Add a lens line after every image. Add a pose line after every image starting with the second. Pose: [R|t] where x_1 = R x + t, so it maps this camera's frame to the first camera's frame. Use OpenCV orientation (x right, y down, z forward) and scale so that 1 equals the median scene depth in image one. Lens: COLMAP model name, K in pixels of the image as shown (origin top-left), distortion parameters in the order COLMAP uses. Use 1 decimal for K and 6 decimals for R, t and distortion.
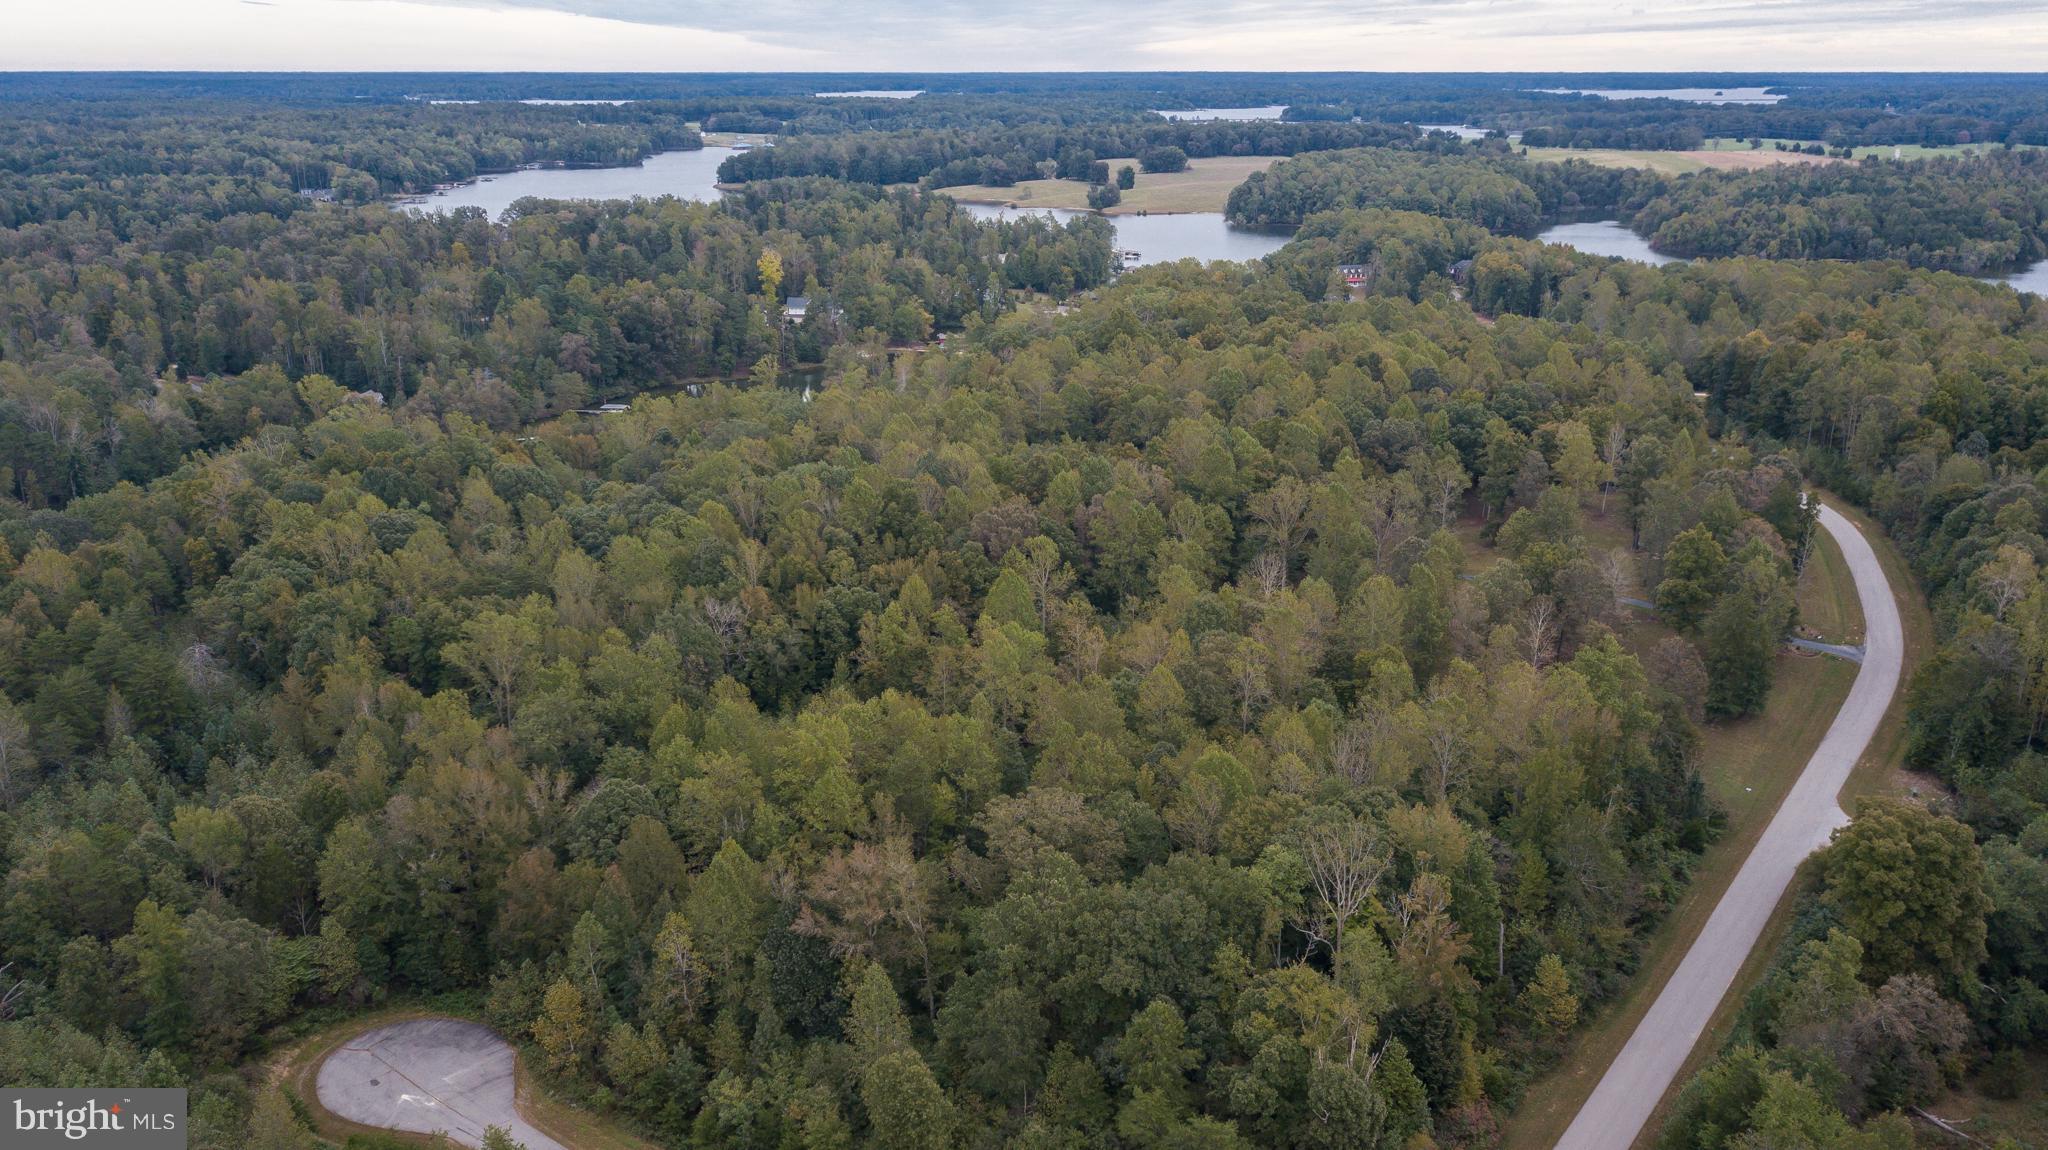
lens RADIAL K [[1593.8, 0, 1024.0], [0, 1593.8, 575.0], [0, 0, 1]] dist [0.022154, -0.026691]
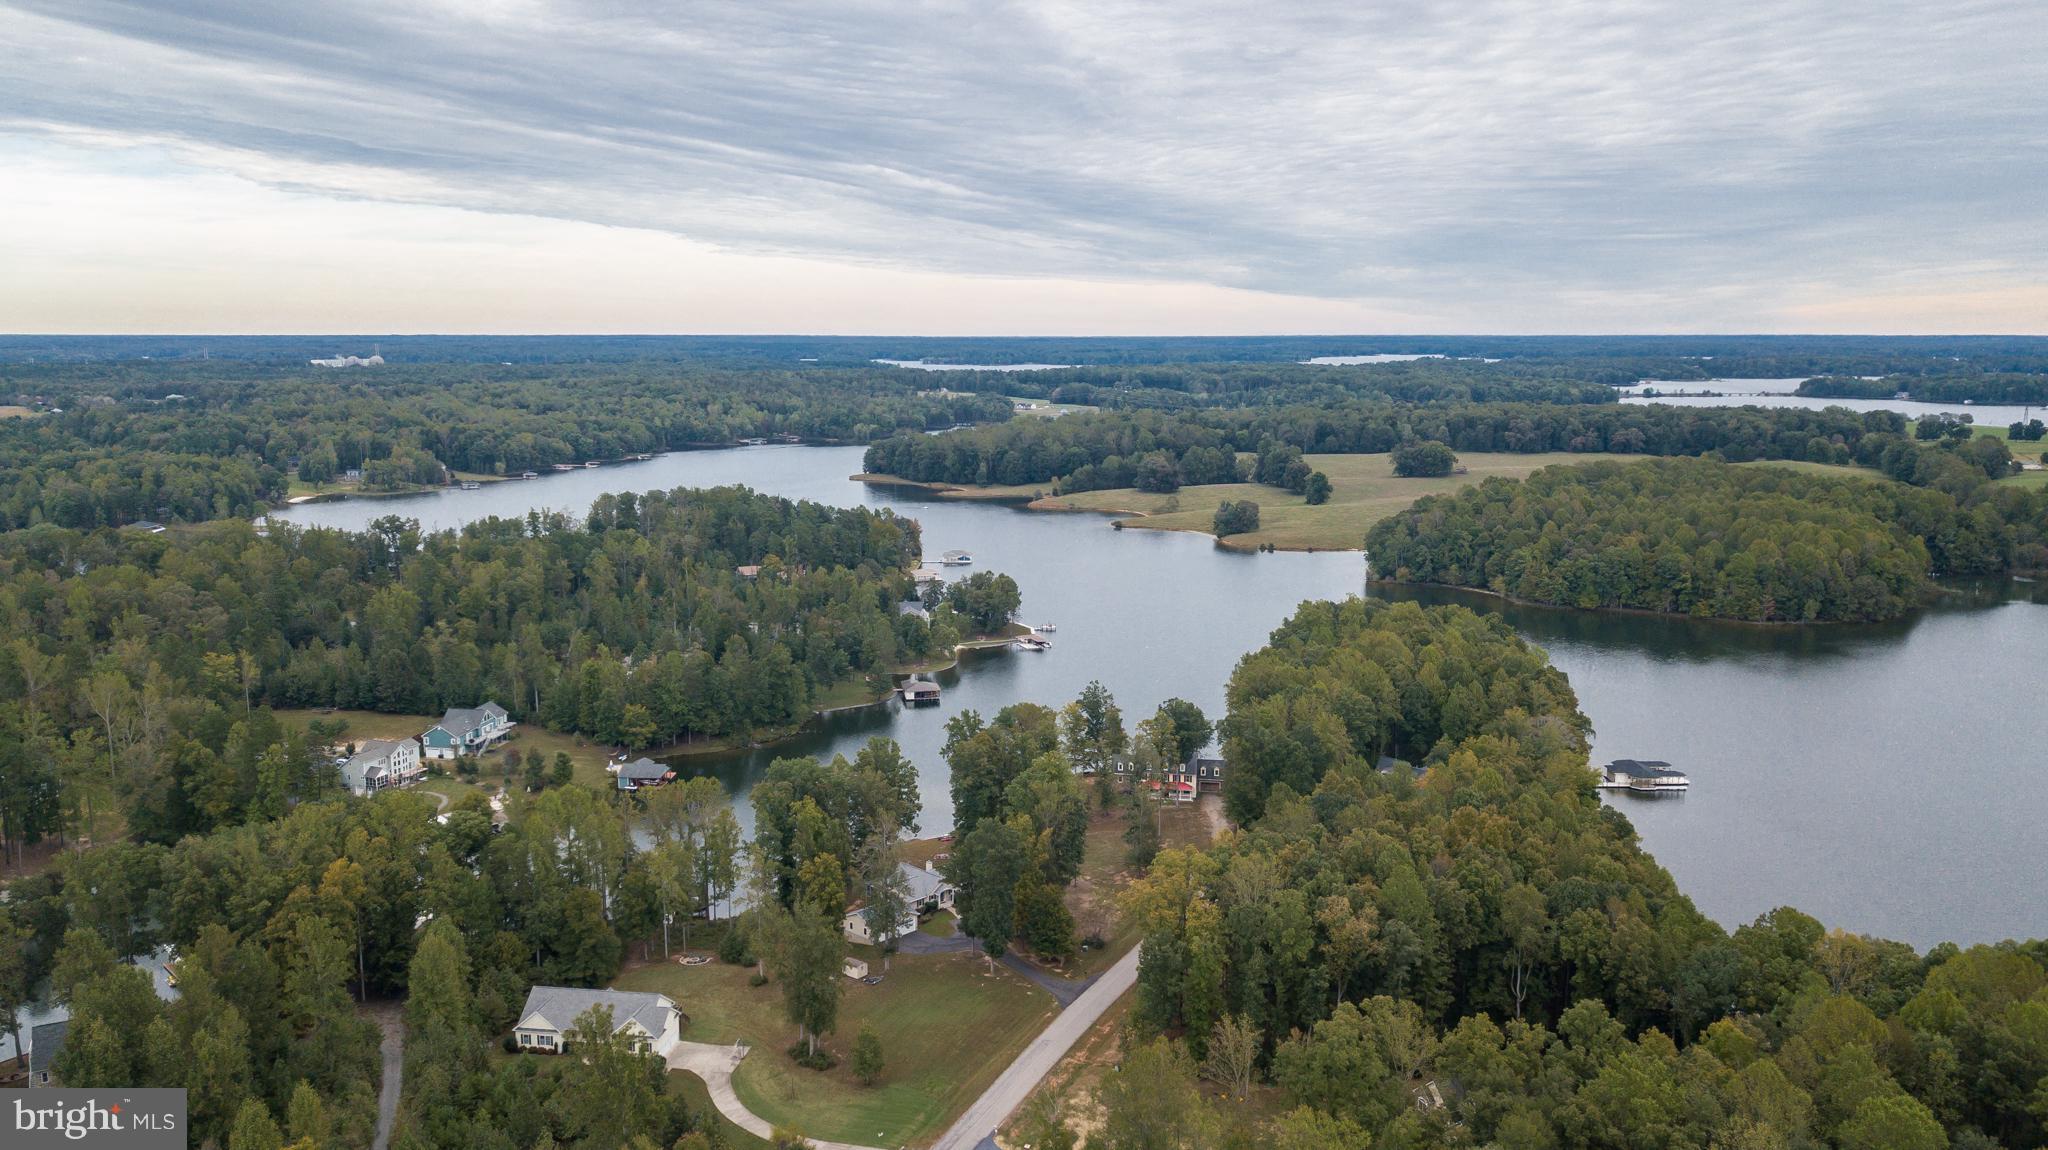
lens RADIAL K [[1539.7, 0, 1049.7], [0, 1539.7, 573.8], [0, 0, 1]] dist [0.045587, -0.064542]
pose [[0.932149, 0.055553, -0.357788, 0.215999], [-0.108923, 0.985410, -0.130776, -0.119538], [0.345303, 0.160874, 0.924600, 0.368631]]
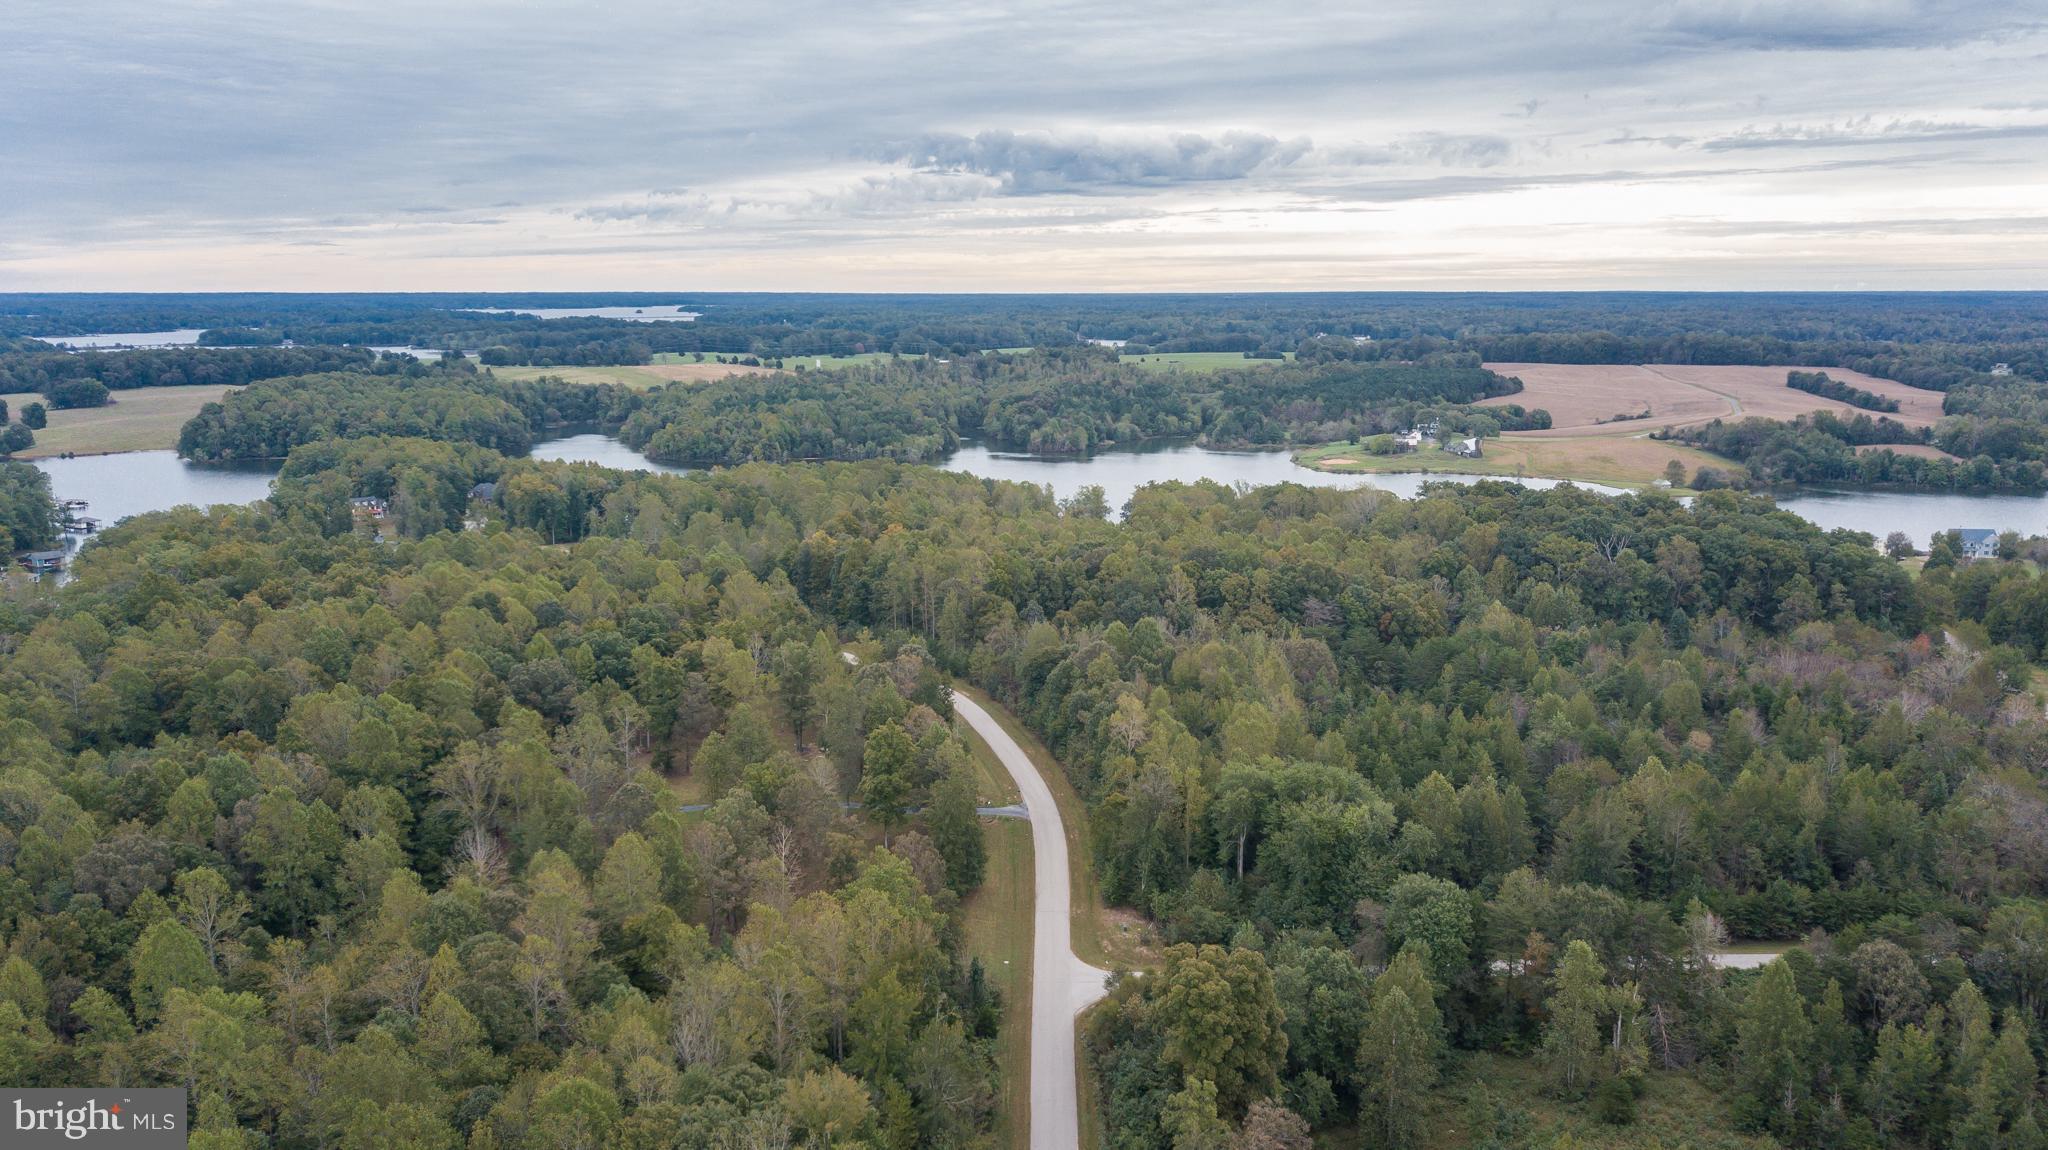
lens RADIAL K [[1592.1, 0, 1024.0], [0, 1592.1, 575.0], [0, 0, 1]] dist [0.043343, -0.033803]
pose [[0.804652, -0.109779, 0.583510, -0.024242], [0.184282, 0.980401, -0.069675, -0.007875], [-0.564424, 0.163594, 0.809112, 0.016929]]
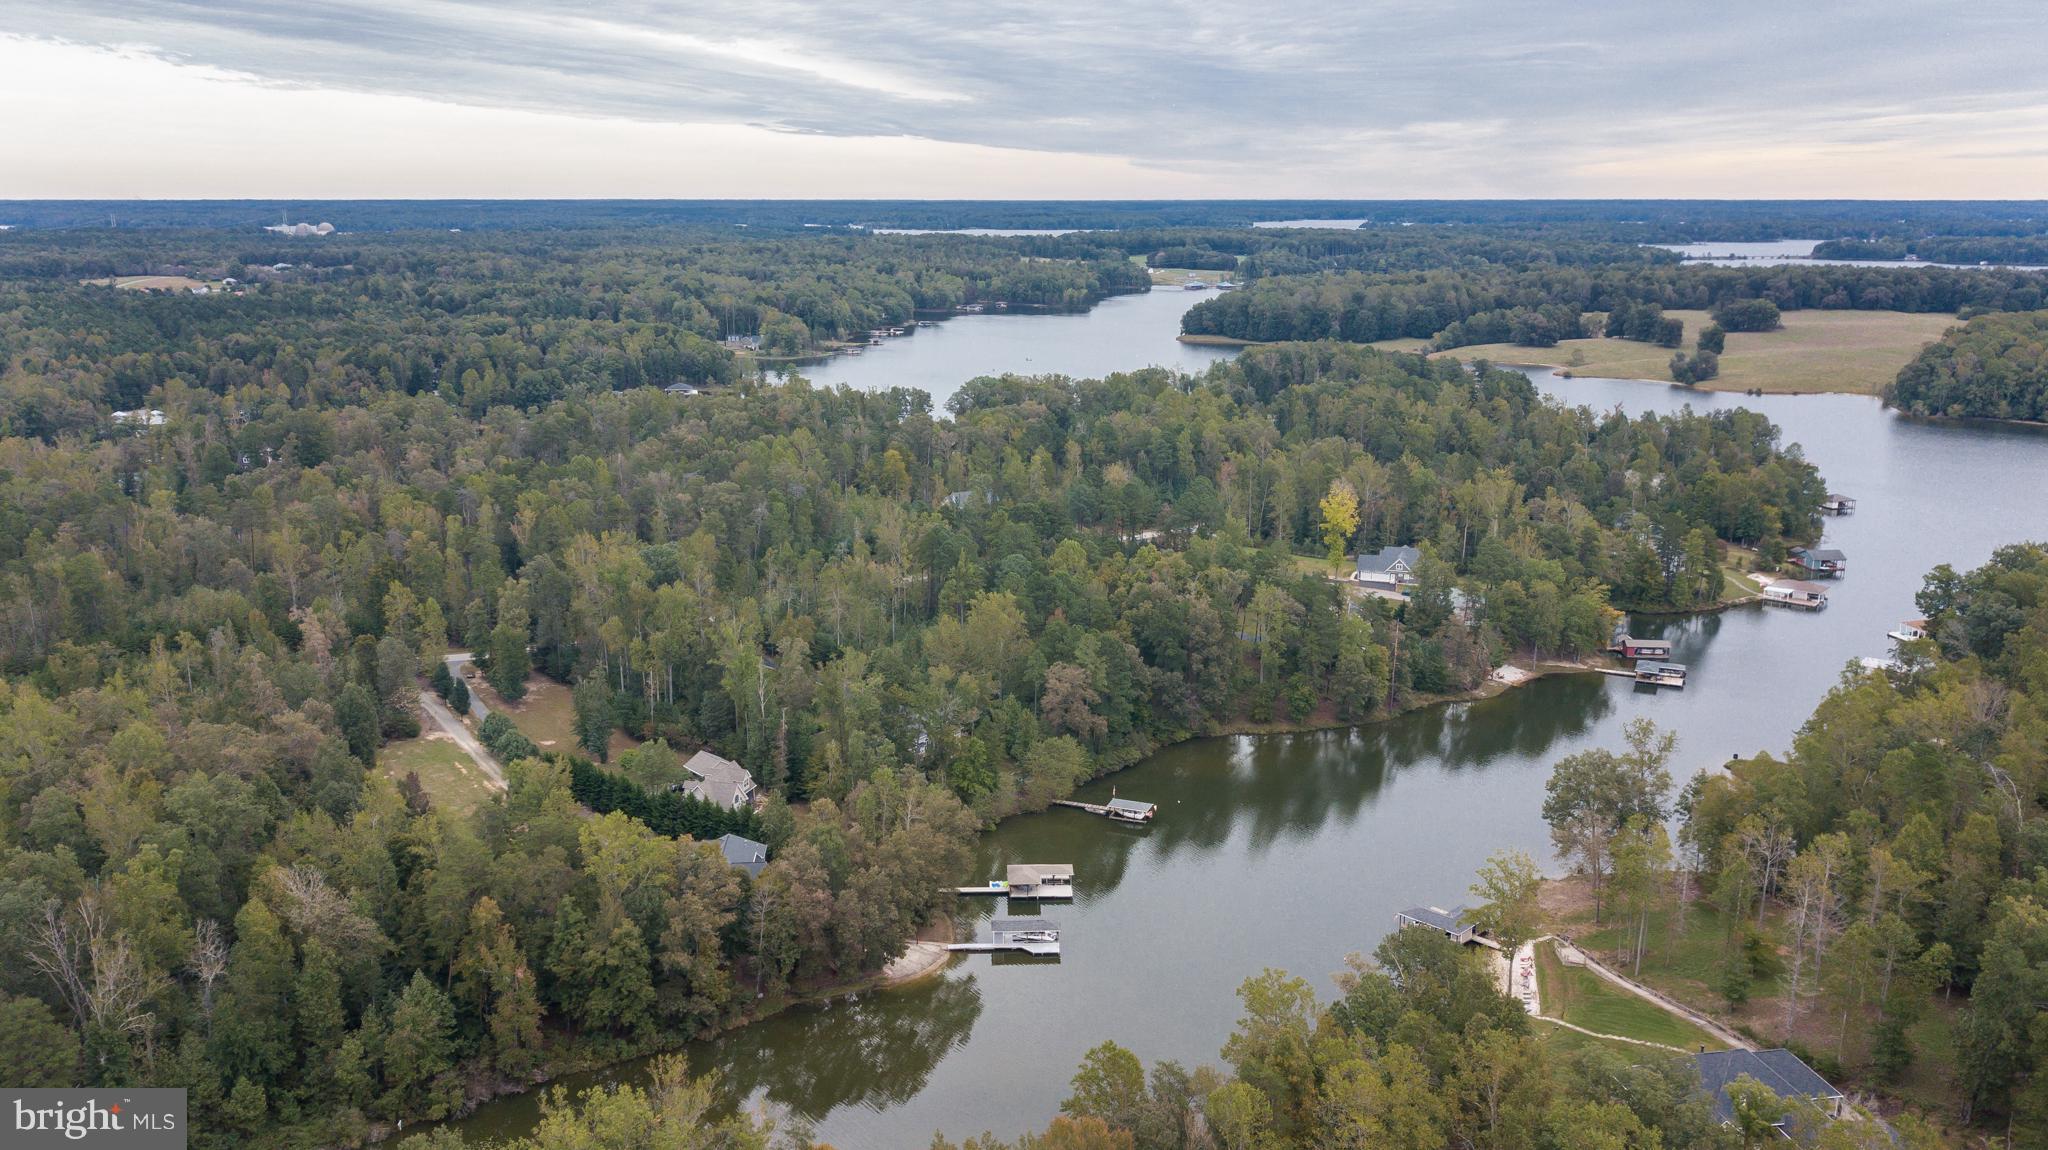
lens RADIAL K [[1593.8, 0, 1024.0], [0, 1593.8, 575.0], [0, 0, 1]] dist [0.022154, -0.026691]
pose [[0.968877, 0.057215, -0.240840, -0.071858], [-0.074776, 0.995118, -0.064415, -0.065846], [0.235978, 0.080420, 0.968425, 0.193615]]
